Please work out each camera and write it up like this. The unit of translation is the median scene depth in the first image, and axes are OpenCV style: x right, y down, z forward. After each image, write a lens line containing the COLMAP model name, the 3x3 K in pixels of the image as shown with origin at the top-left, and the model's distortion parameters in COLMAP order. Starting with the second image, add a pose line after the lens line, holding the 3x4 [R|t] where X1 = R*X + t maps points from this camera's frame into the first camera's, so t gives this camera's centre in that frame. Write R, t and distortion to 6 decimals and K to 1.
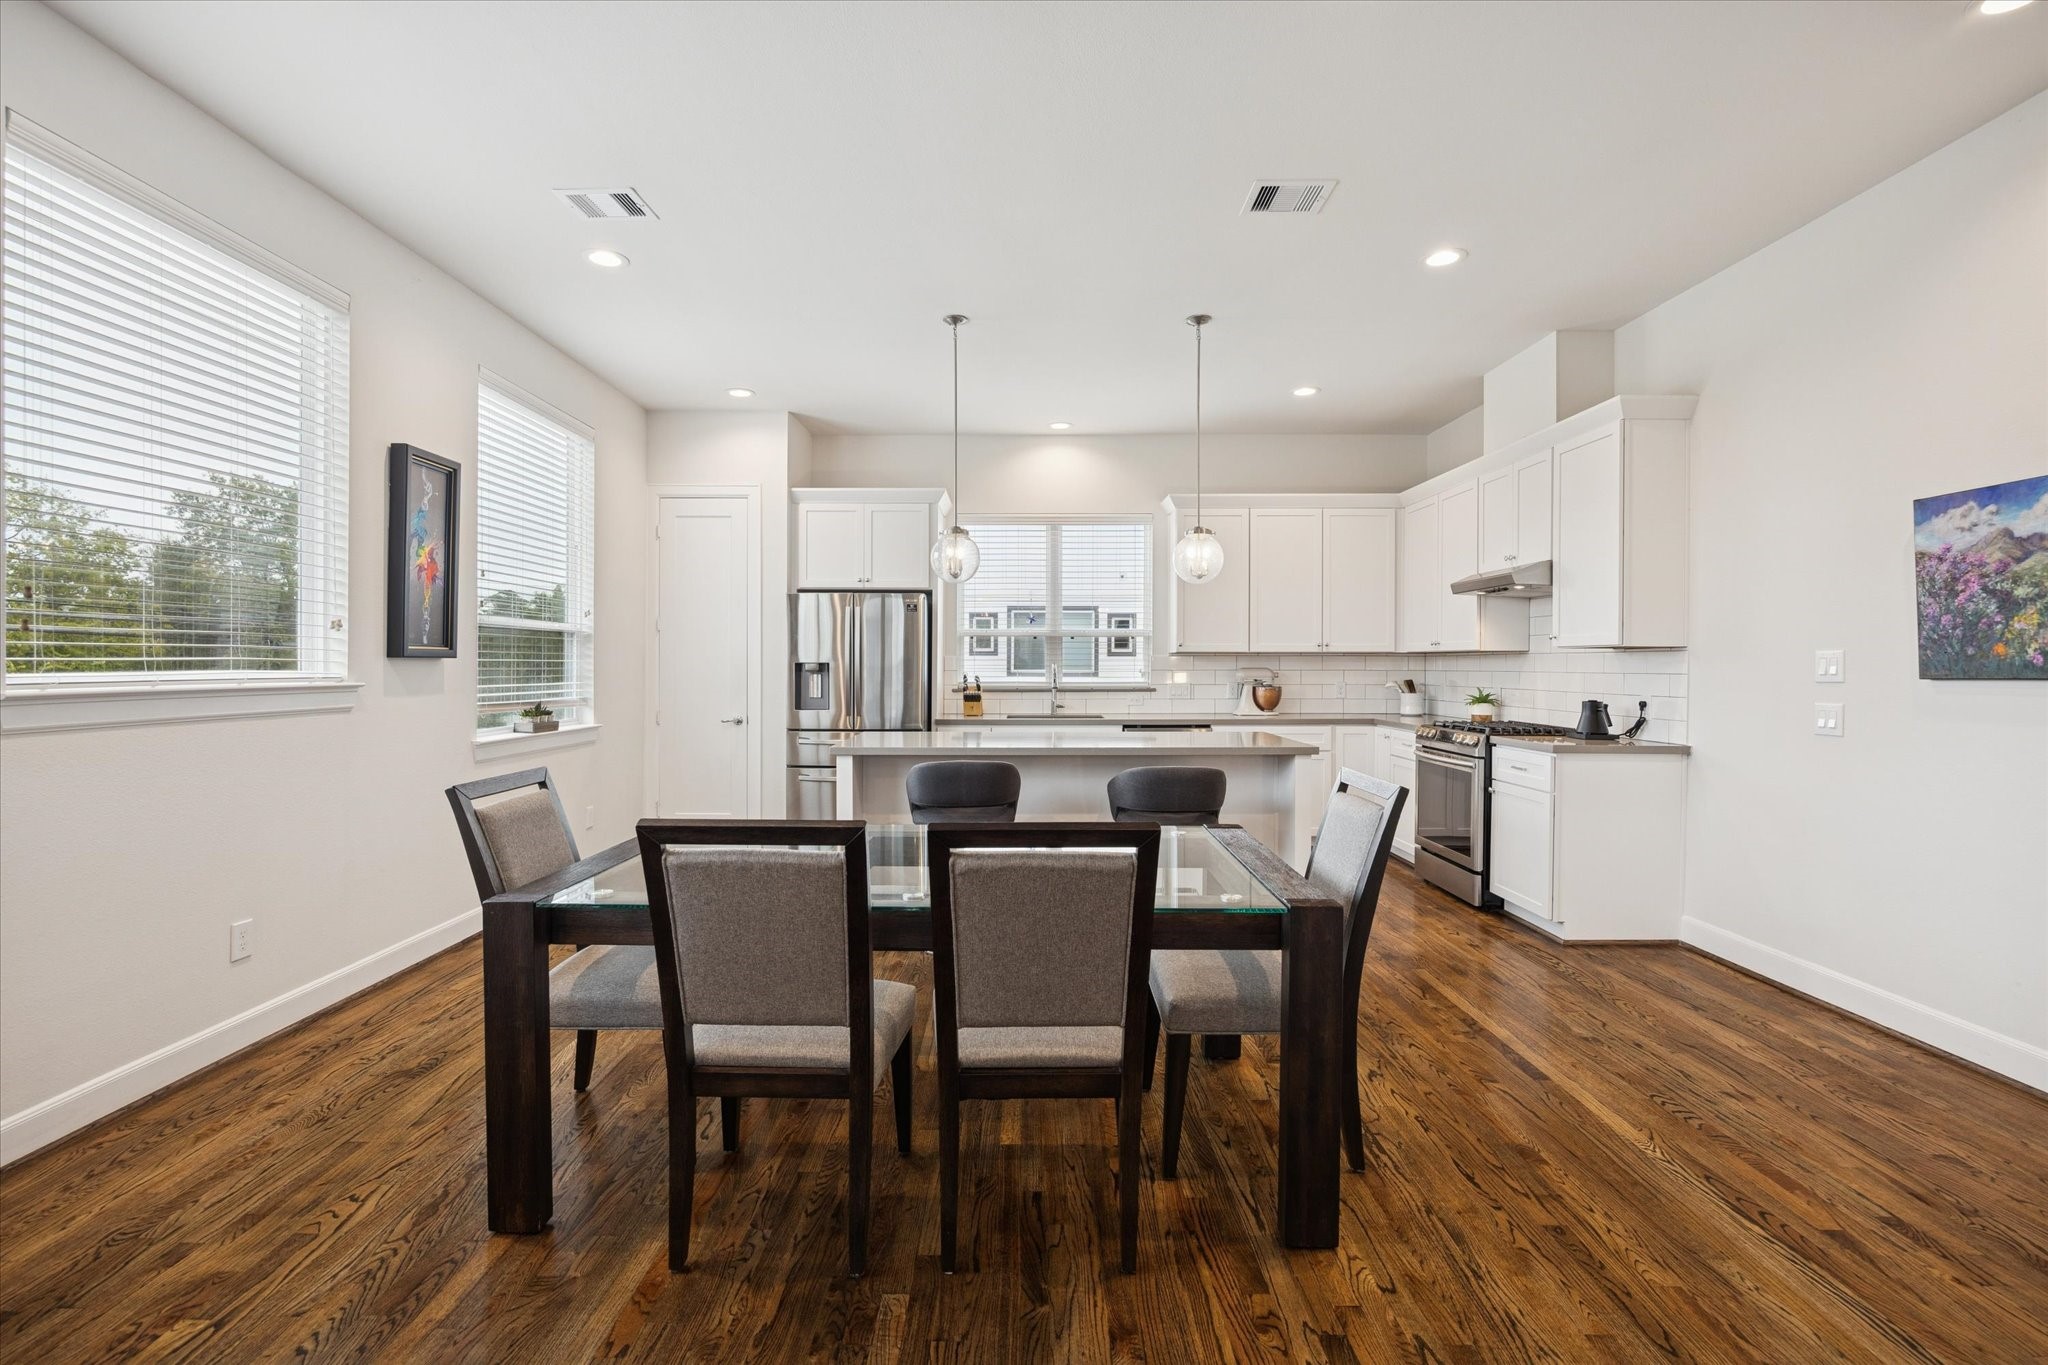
lens RADIAL K [[917.7, 0, 1014.1], [0, 917.7, 672.5], [0, 0, 1]] dist [-0.013002, 0.000046]
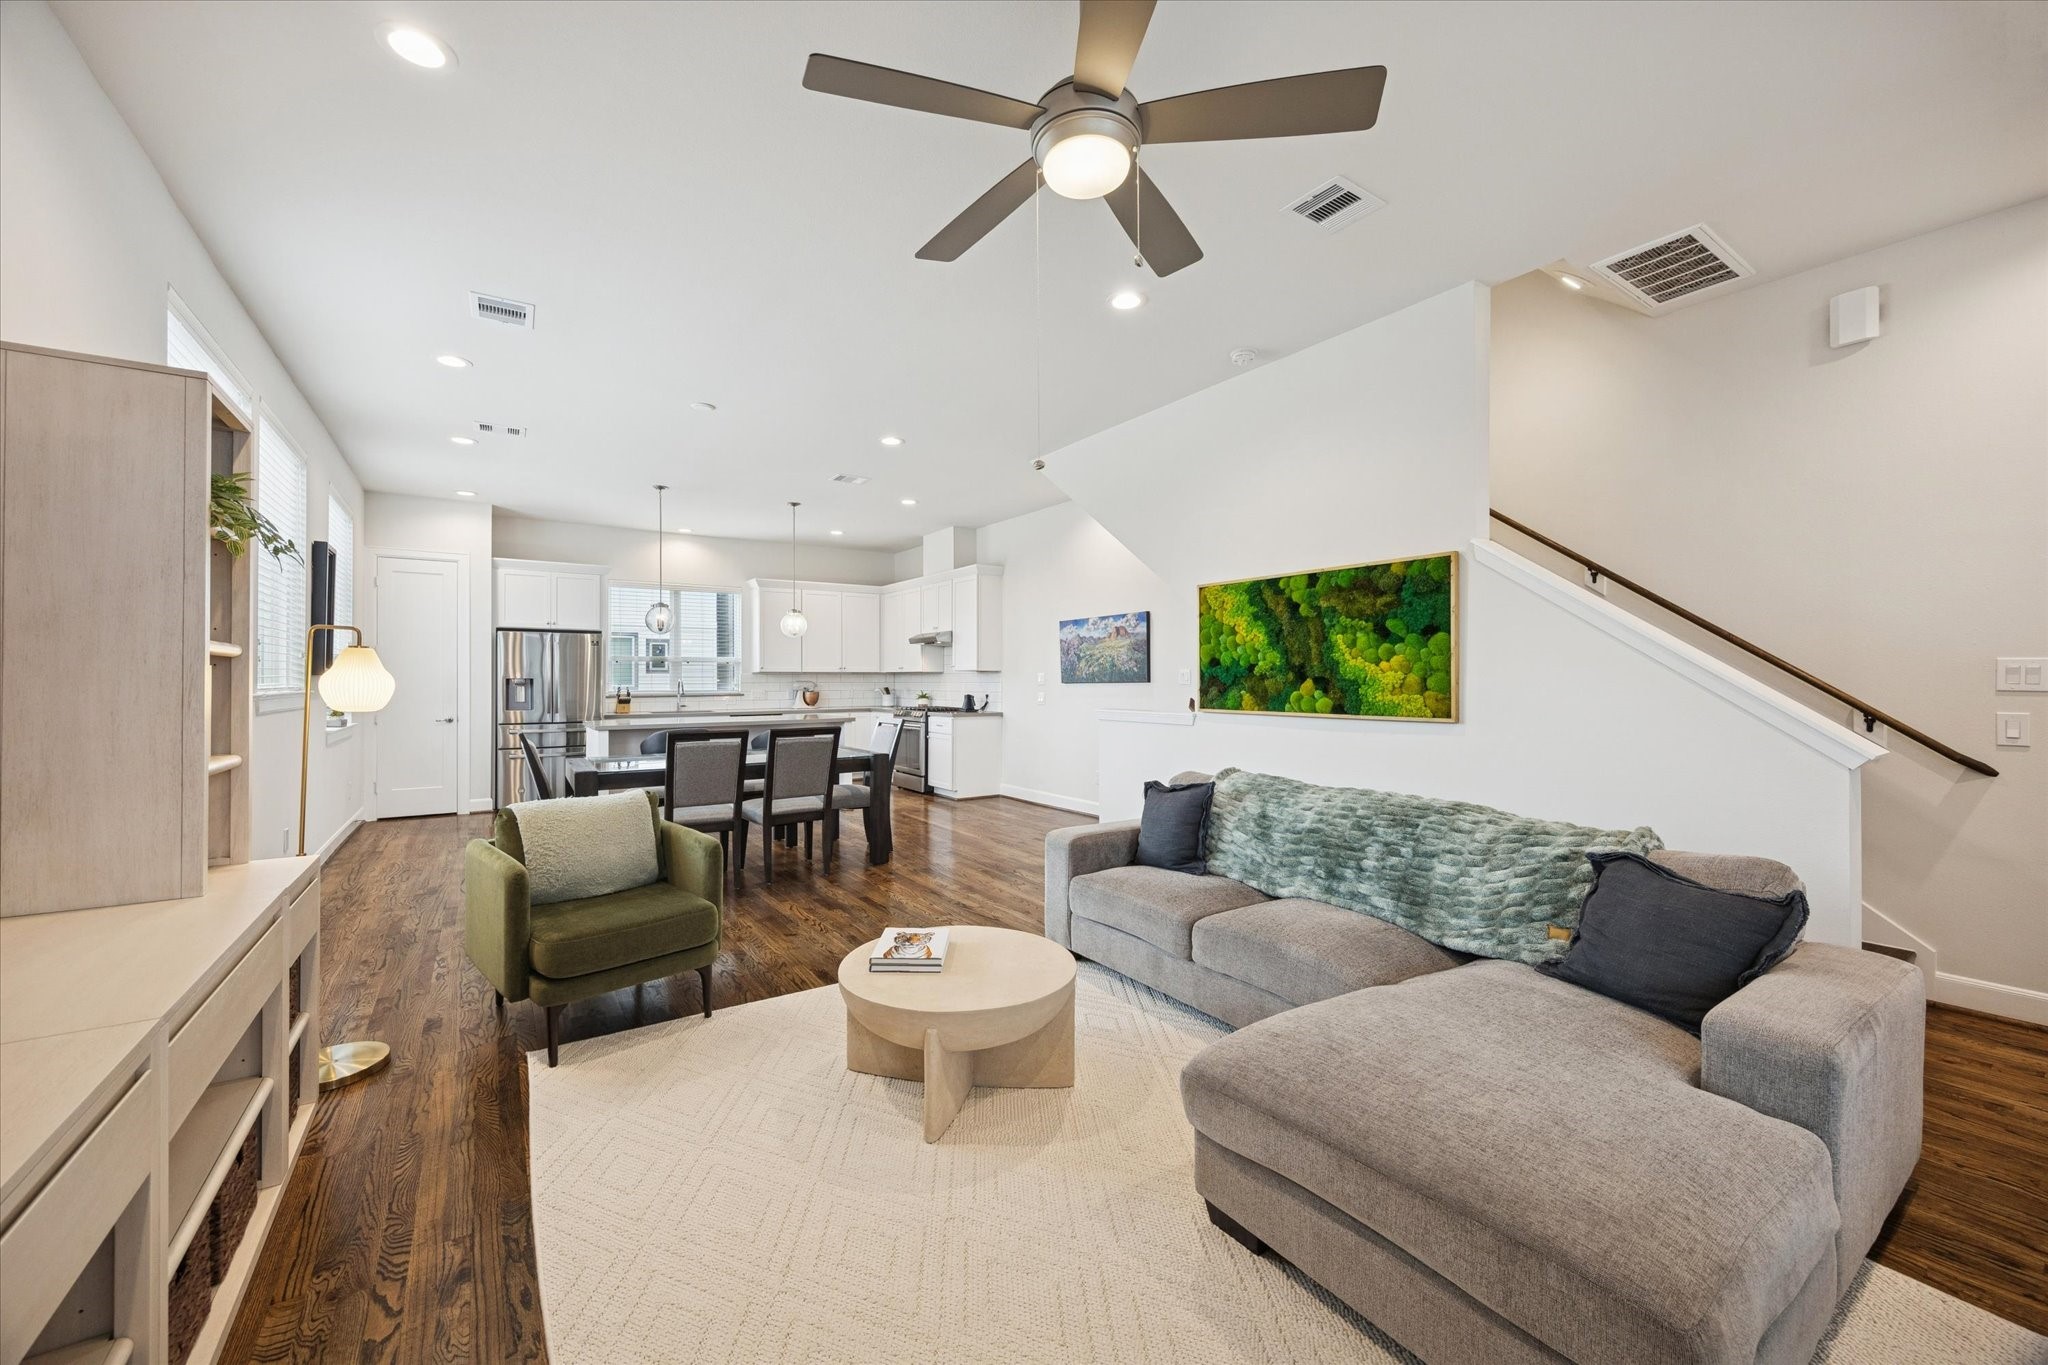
lens RADIAL K [[790.6, 0, 1021.8], [0, 790.6, 687.4], [0, 0, 1]] dist [0.000188, 0.000026]
pose [[0.821980, -0.008291, 0.569456, -0.353978], [0.008154, 0.999963, 0.002790, 0.008328], [-0.569458, 0.002350, 0.822017, -0.652351]]
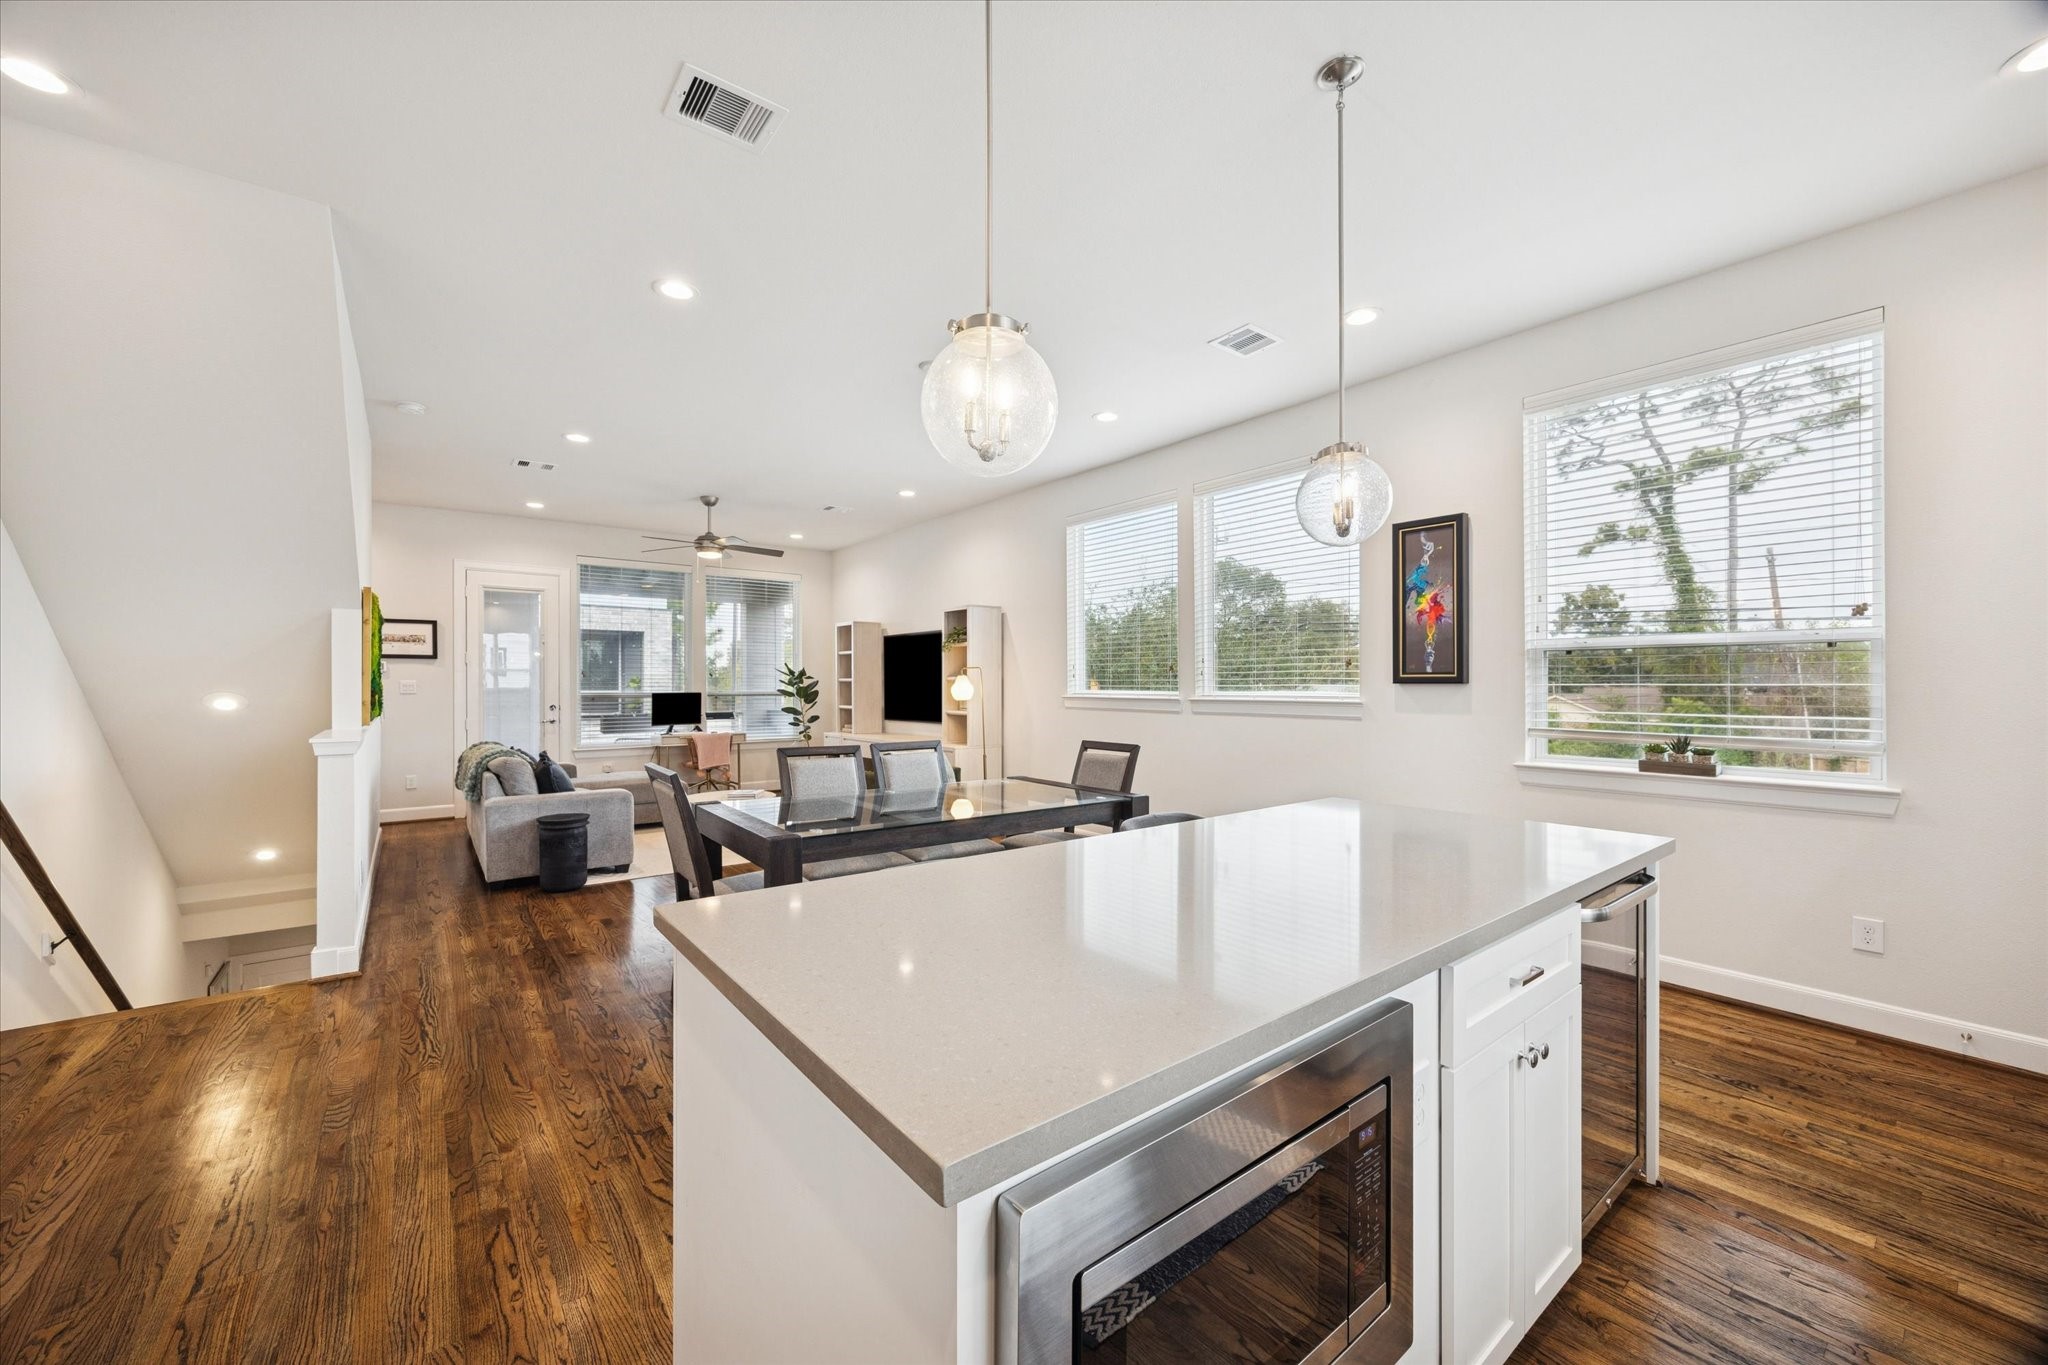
lens RADIAL K [[790.6, 0, 1021.8], [0, 790.6, 687.4], [0, 0, 1]] dist [0.000188, 0.000026]
pose [[-0.785176, 0.001808, -0.619270, 0.371740], [-0.006690, 0.999913, 0.011402, -0.015382], [0.619236, 0.013096, -0.785095, 1.210653]]
